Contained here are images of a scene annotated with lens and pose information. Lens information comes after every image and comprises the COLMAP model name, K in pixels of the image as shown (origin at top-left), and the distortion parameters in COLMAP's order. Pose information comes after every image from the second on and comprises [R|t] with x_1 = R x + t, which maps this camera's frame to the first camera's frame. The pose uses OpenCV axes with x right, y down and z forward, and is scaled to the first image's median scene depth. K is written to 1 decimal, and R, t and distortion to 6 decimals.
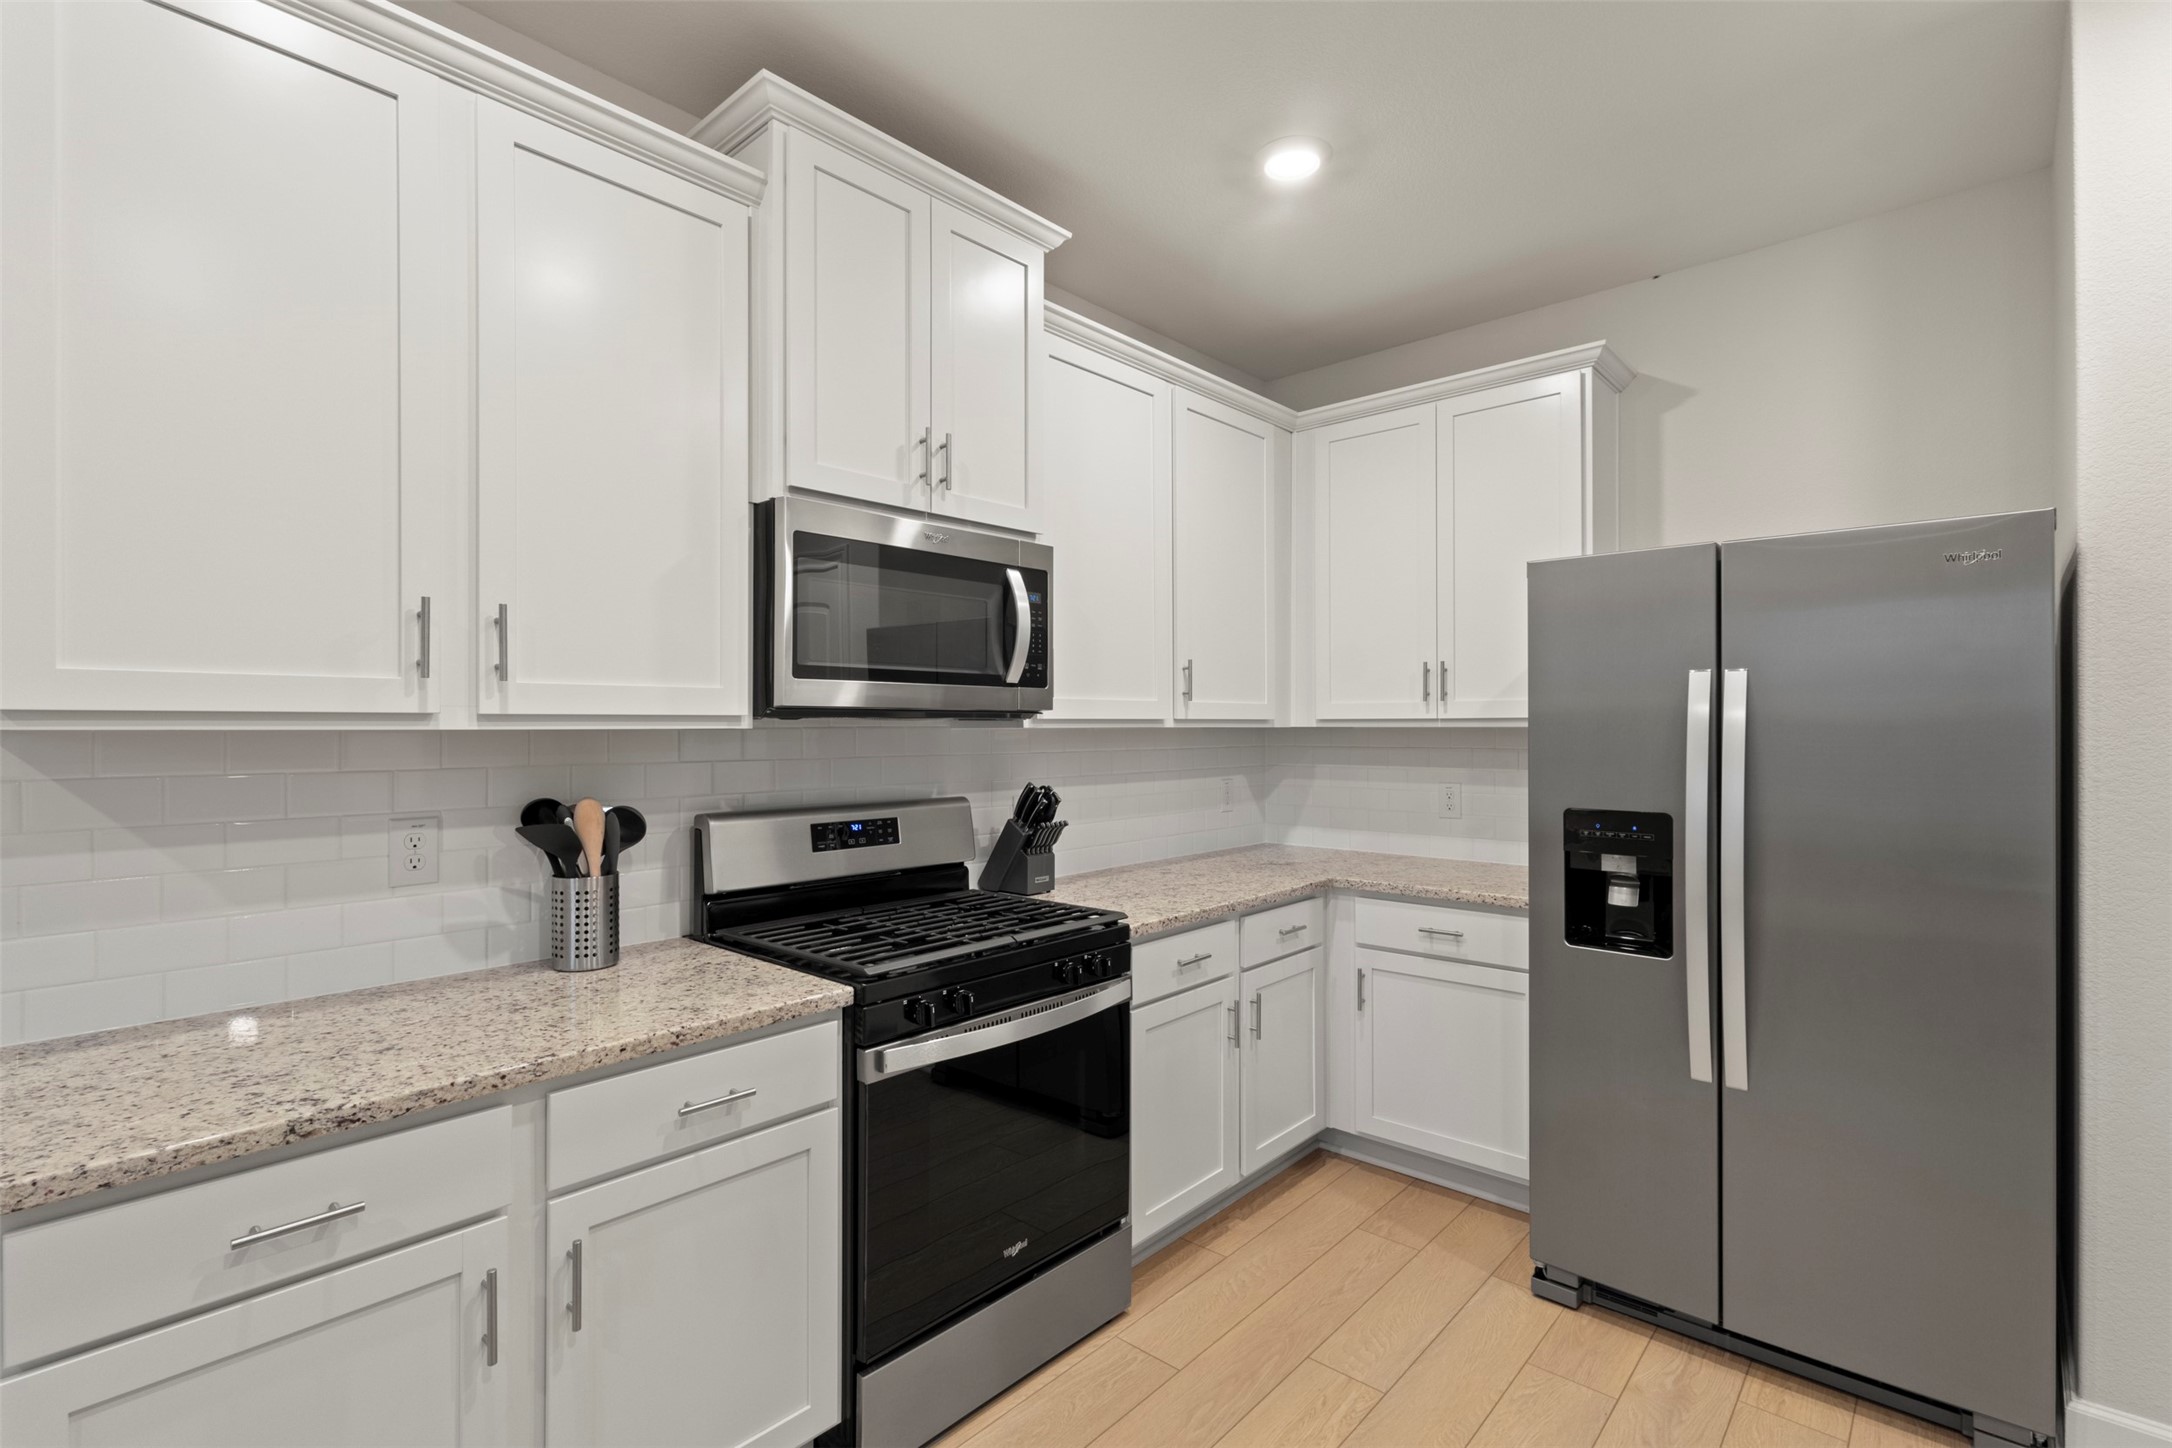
lens RADIAL K [[1001.7, 0, 1081.6], [0, 1001.7, 725.8], [0, 0, 1]] dist [-0.002192, 0.002257]
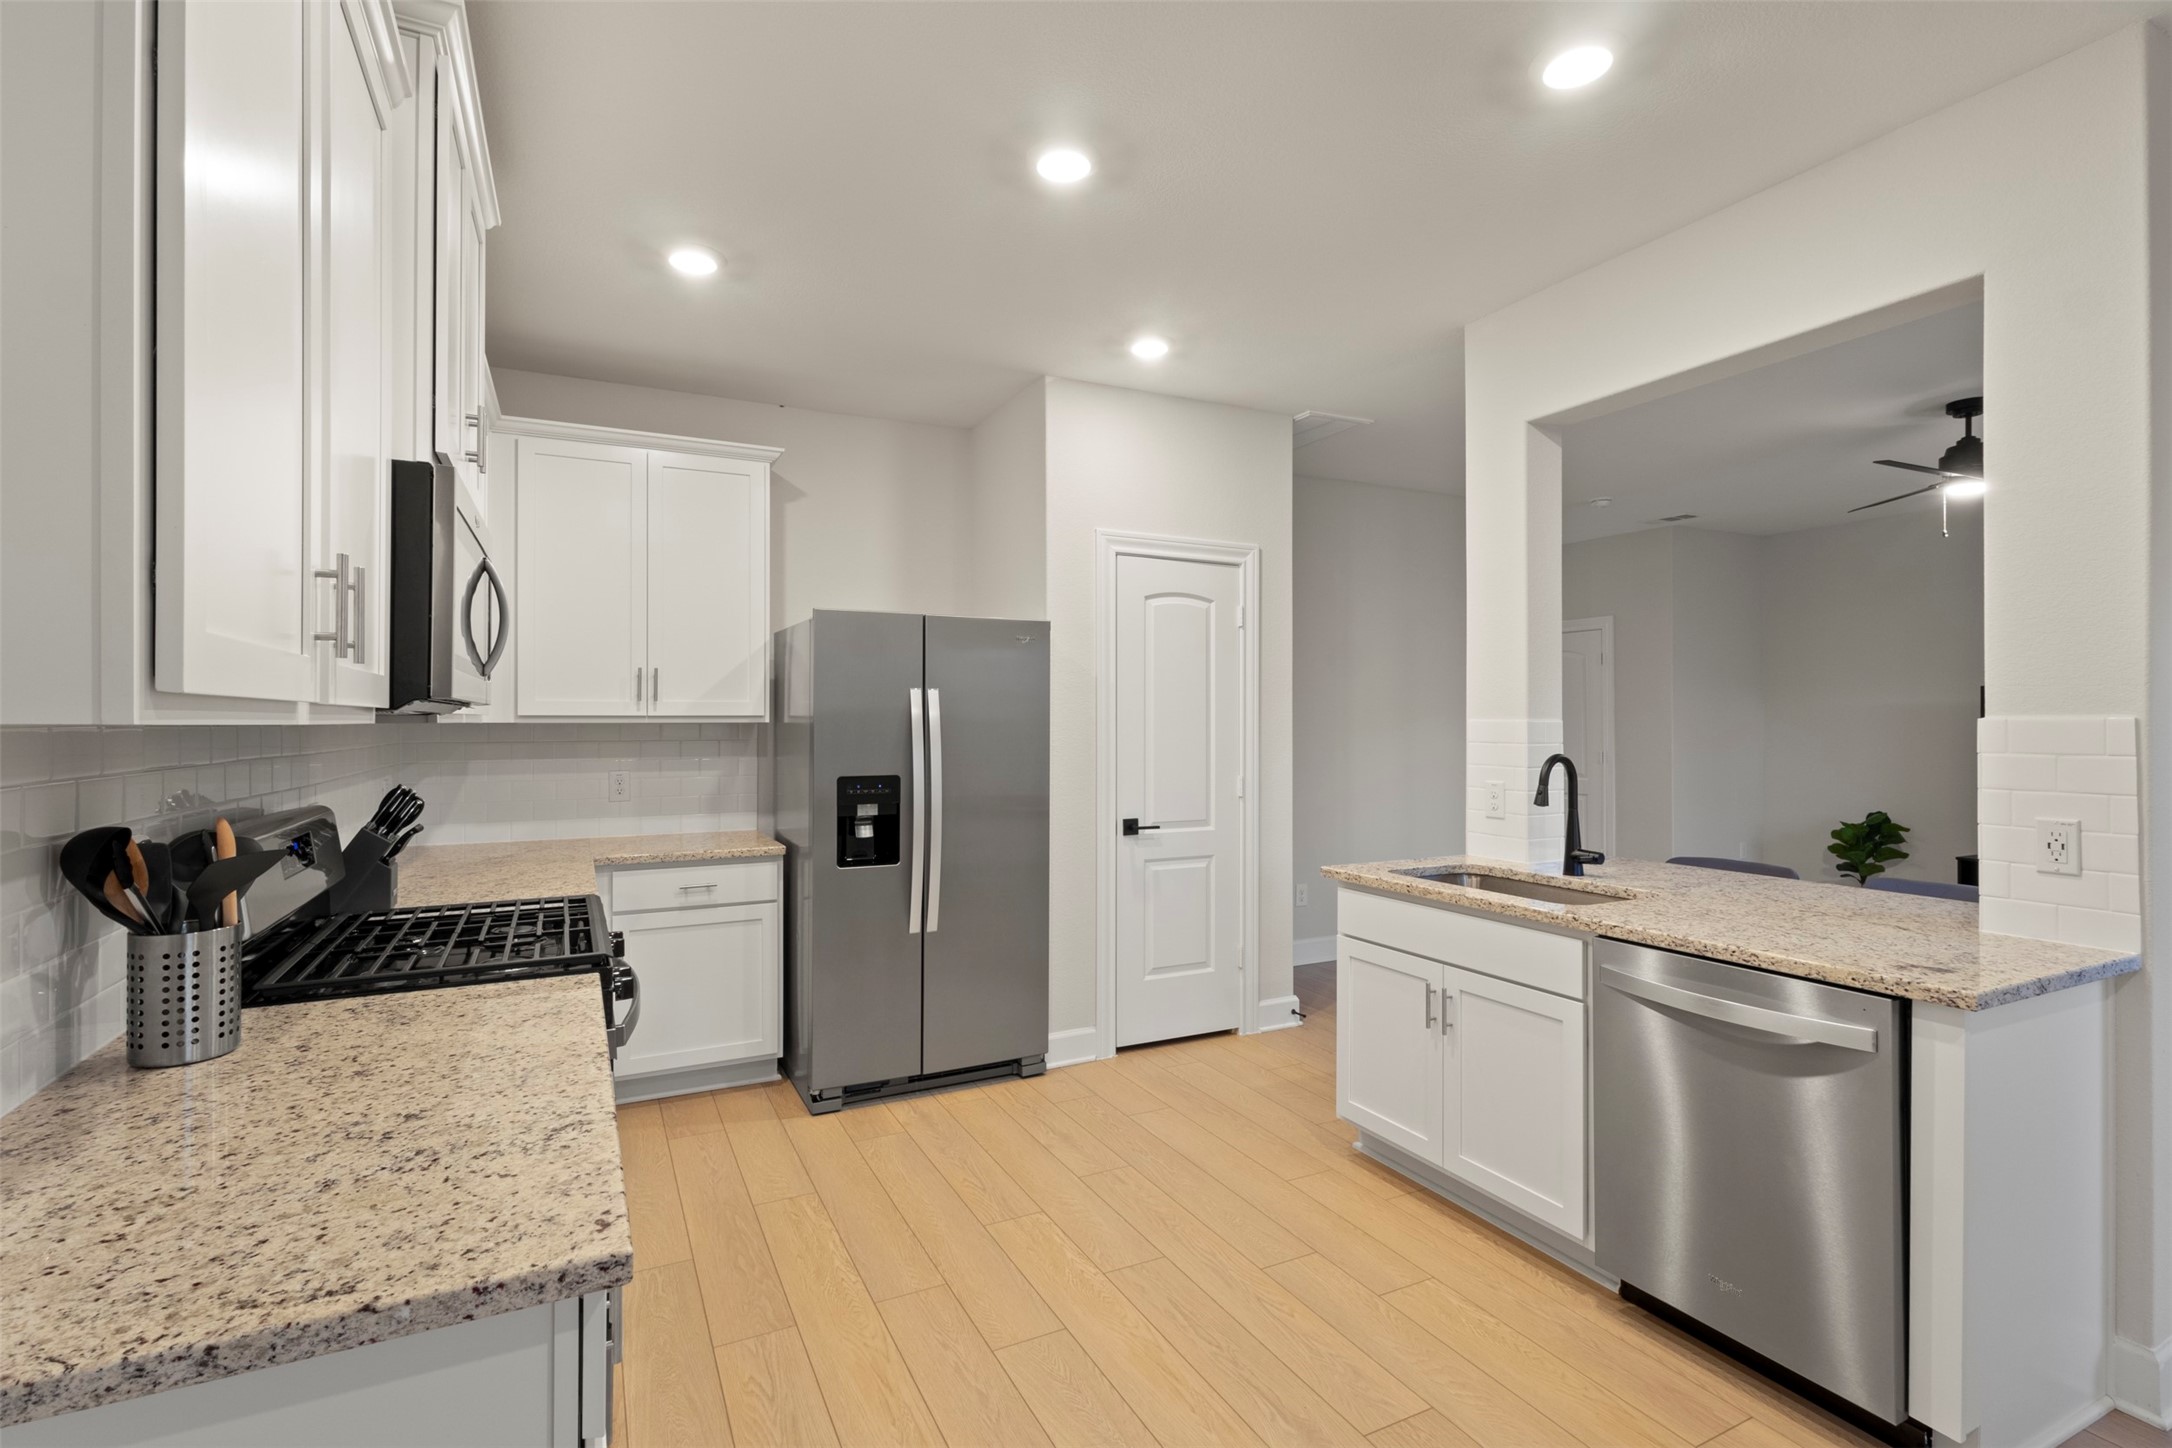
lens RADIAL K [[1001.7, 0, 1065.8], [0, 1001.7, 725.2], [0, 0, 1]] dist [-0.002192, 0.002257]
pose [[0.376501, -0.003014, 0.926411, -0.813361], [0.001728, 0.999995, 0.002551, 0.002574], [-0.926415, 0.000640, 0.376504, 0.130203]]
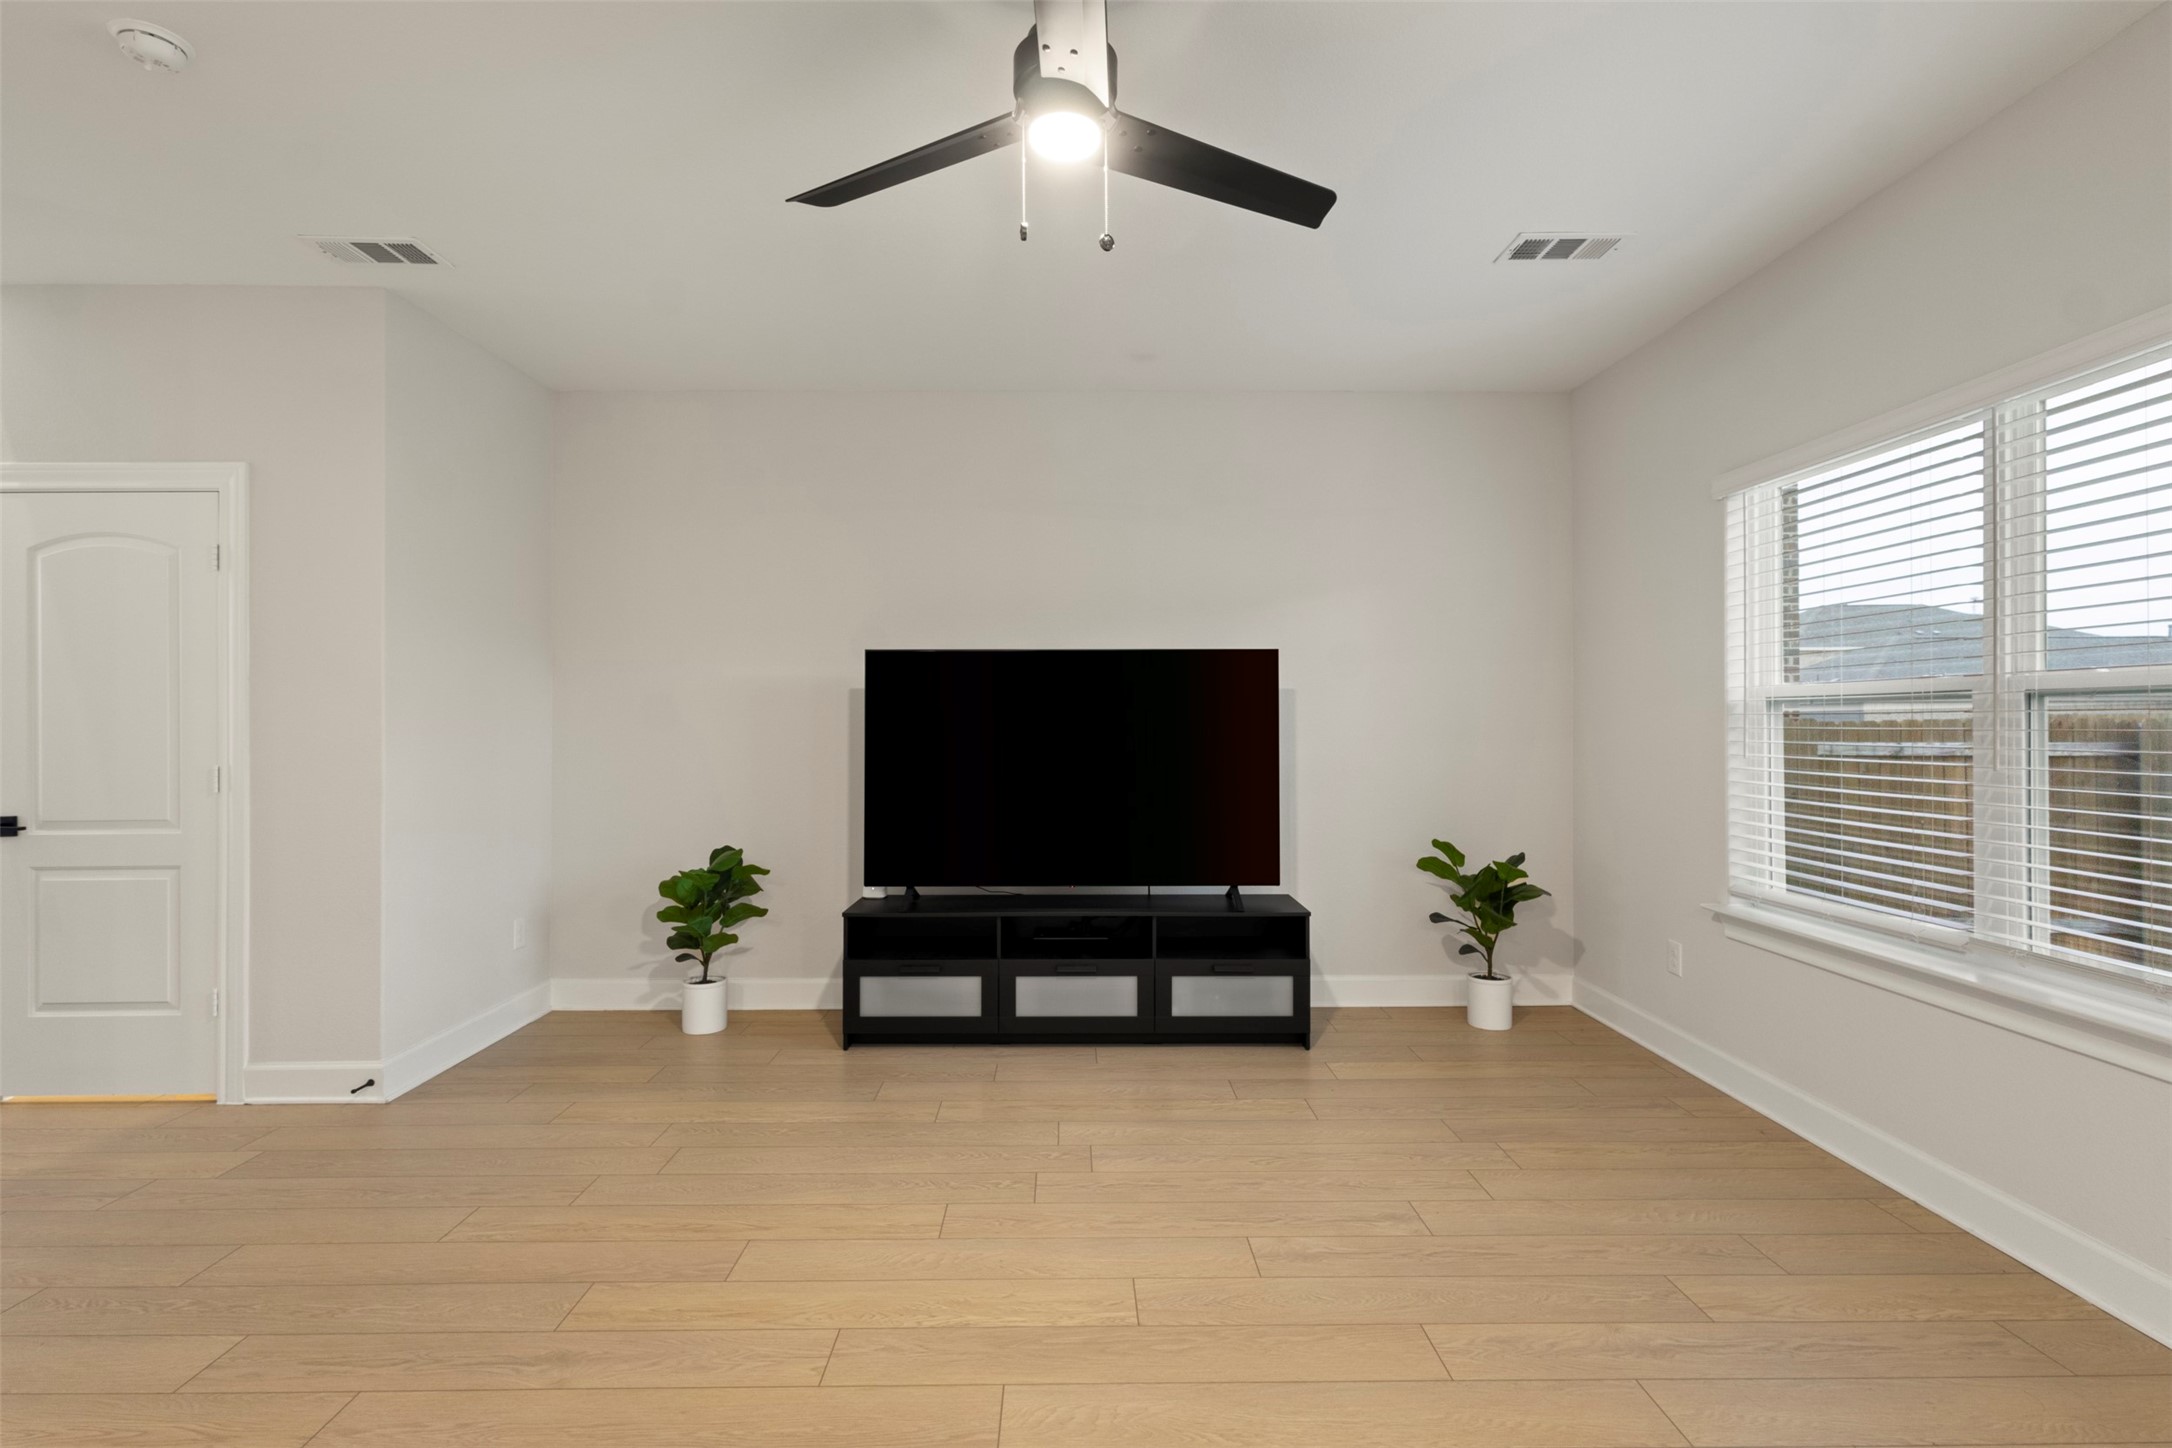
lens RADIAL K [[1001.7, 0, 1081.8], [0, 1001.7, 719.0], [0, 0, 1]] dist [-0.002192, 0.002257]
pose [[-0.684198, 0.004705, 0.729281, 1.005142], [0.003764, 0.999989, -0.002920, 0.038903], [-0.729286, 0.000747, -0.684208, -0.184908]]
